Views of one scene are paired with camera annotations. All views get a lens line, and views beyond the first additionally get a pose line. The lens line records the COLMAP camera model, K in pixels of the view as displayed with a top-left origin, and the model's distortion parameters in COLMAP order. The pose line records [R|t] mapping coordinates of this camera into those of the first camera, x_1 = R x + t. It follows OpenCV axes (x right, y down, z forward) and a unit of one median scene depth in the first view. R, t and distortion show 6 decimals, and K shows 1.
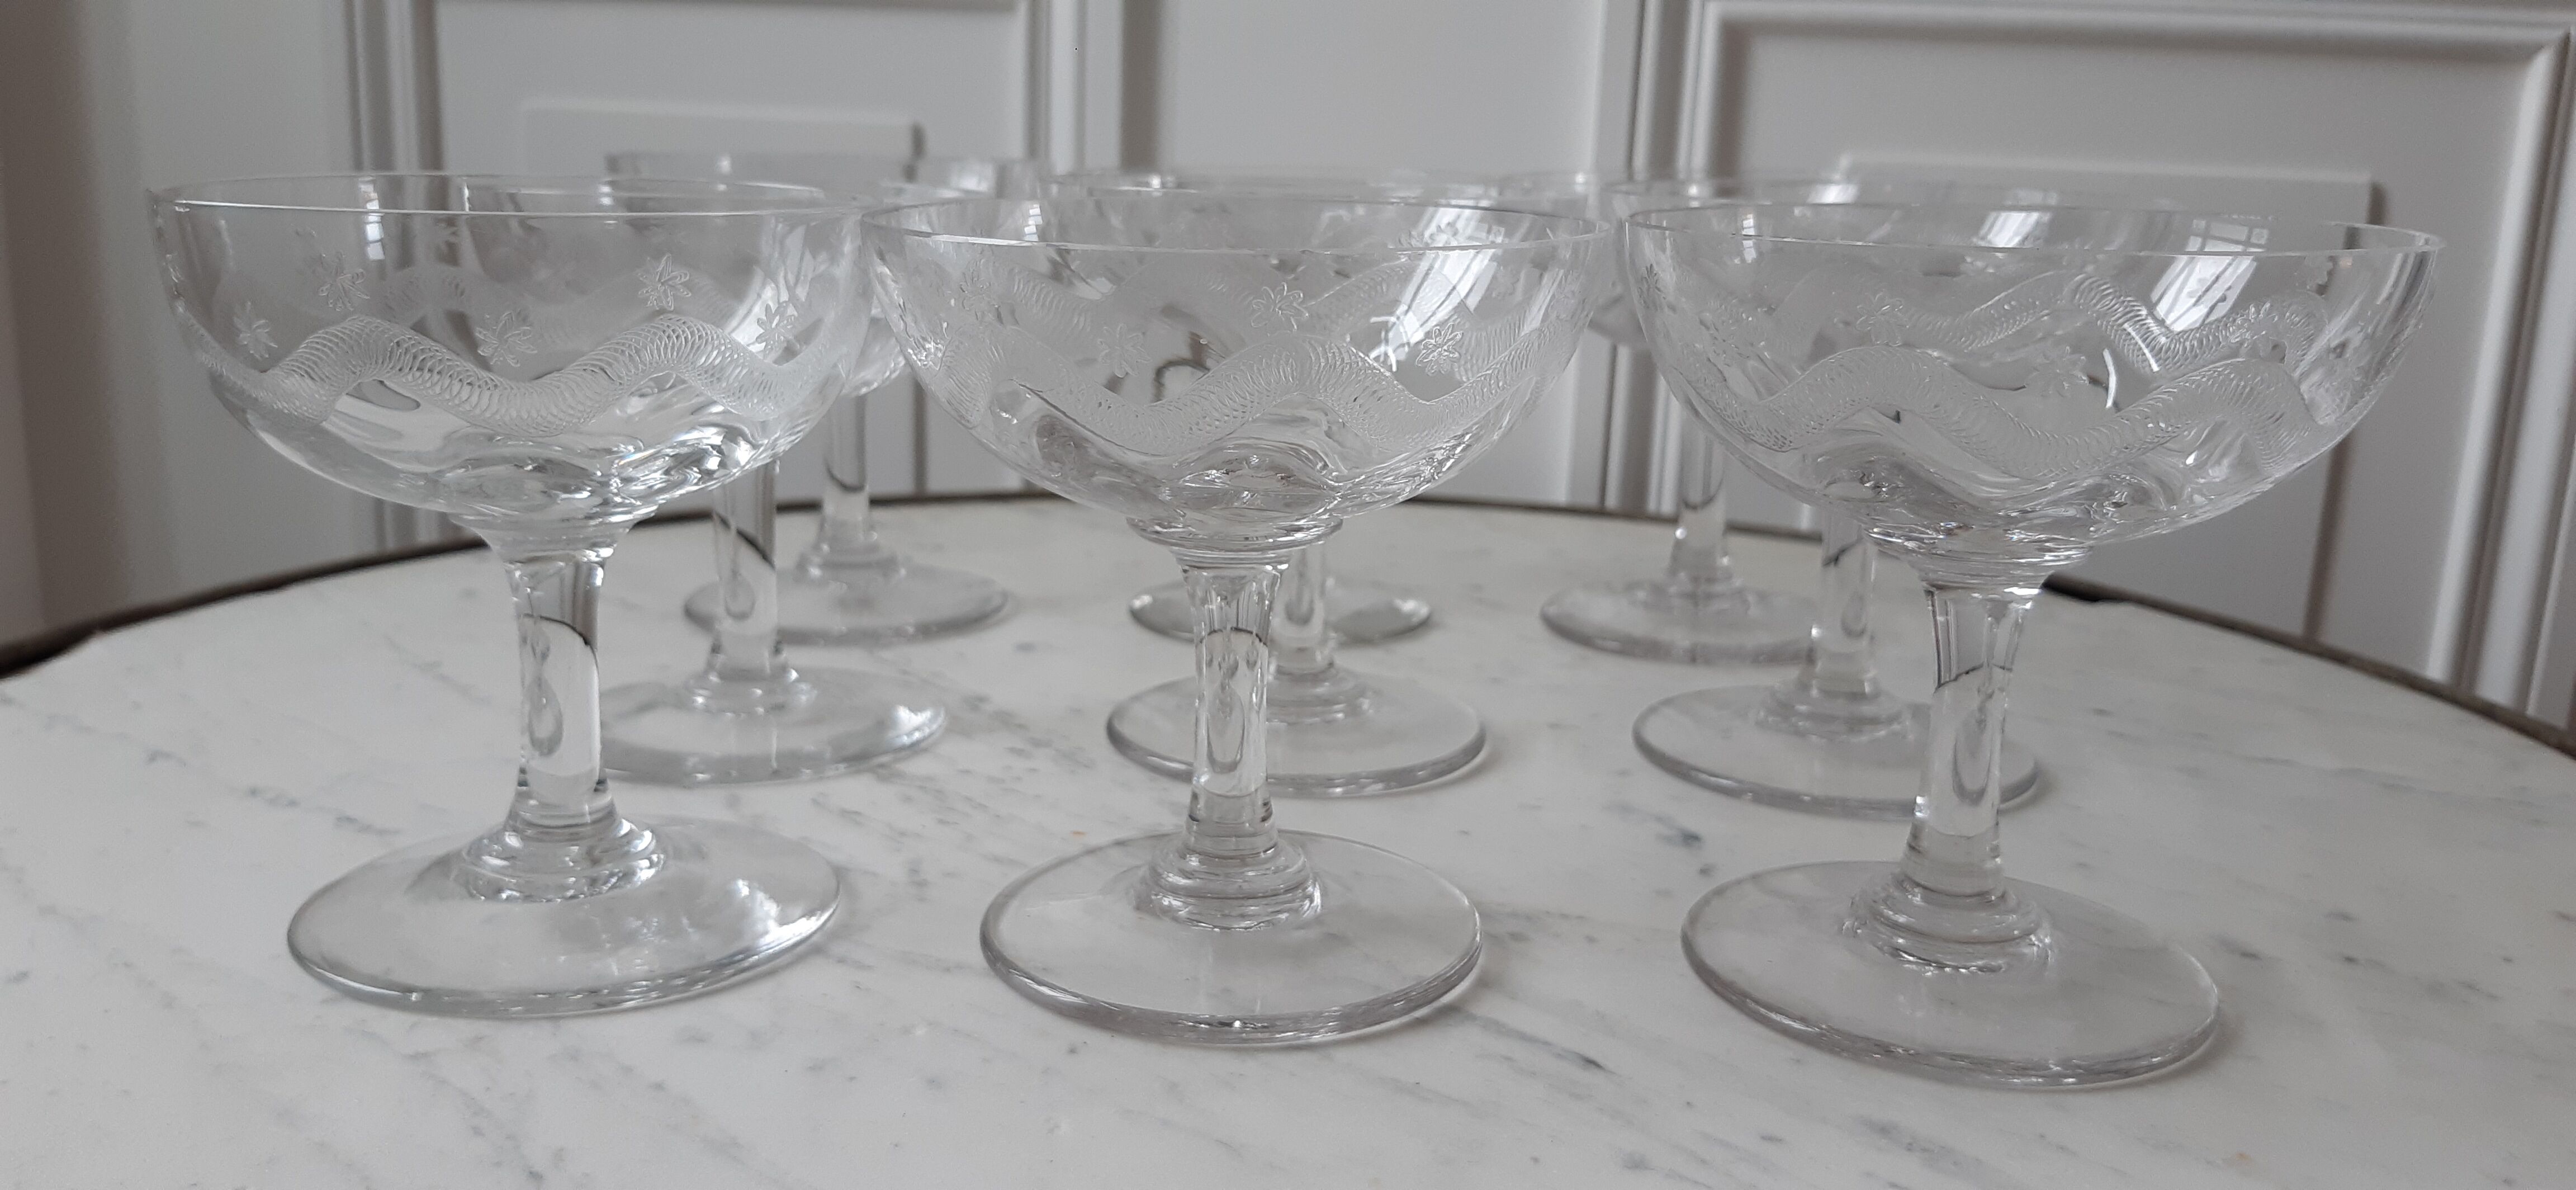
lens RADIAL K [[2081.6, 0, 1293.1], [0, 2081.6, 585.7], [0, 0, 1]] dist [0.049848, -0.117856]
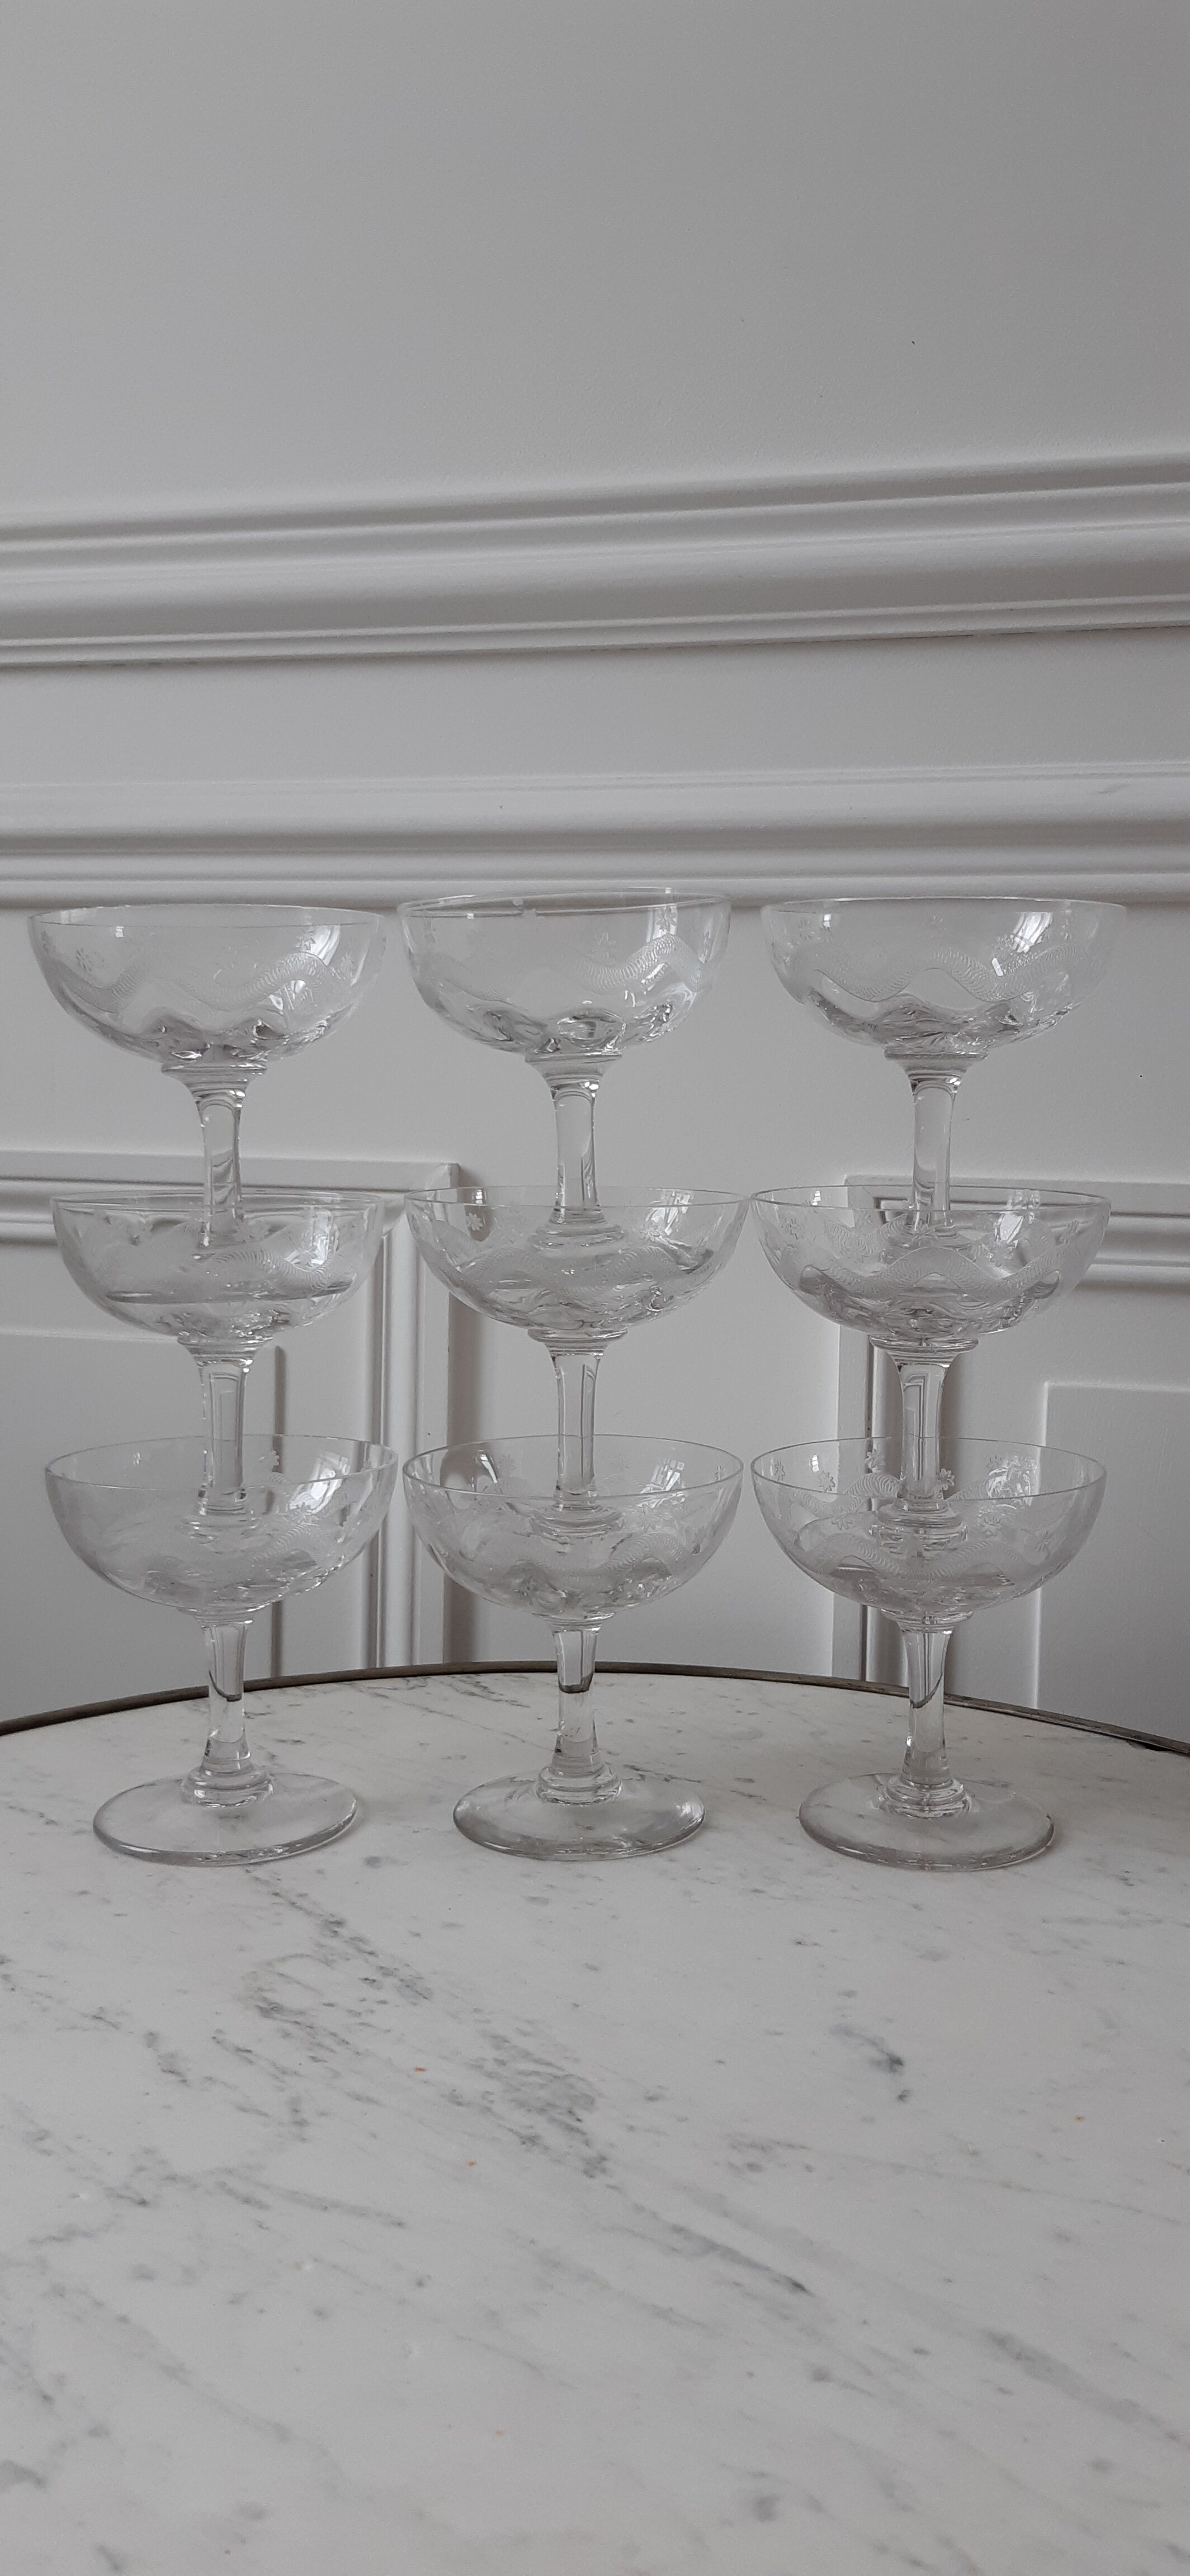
lens RADIAL K [[2042.2, 0, 593.1], [0, 2042.2, 1249.7], [0, 0, 1]] dist [0.047581, -0.107071]
pose [[0.999714, -0.021964, -0.009418, 0.027705], [0.020106, 0.986034, -0.165326, -0.169478], [0.012917, 0.165089, 0.986194, -0.337575]]
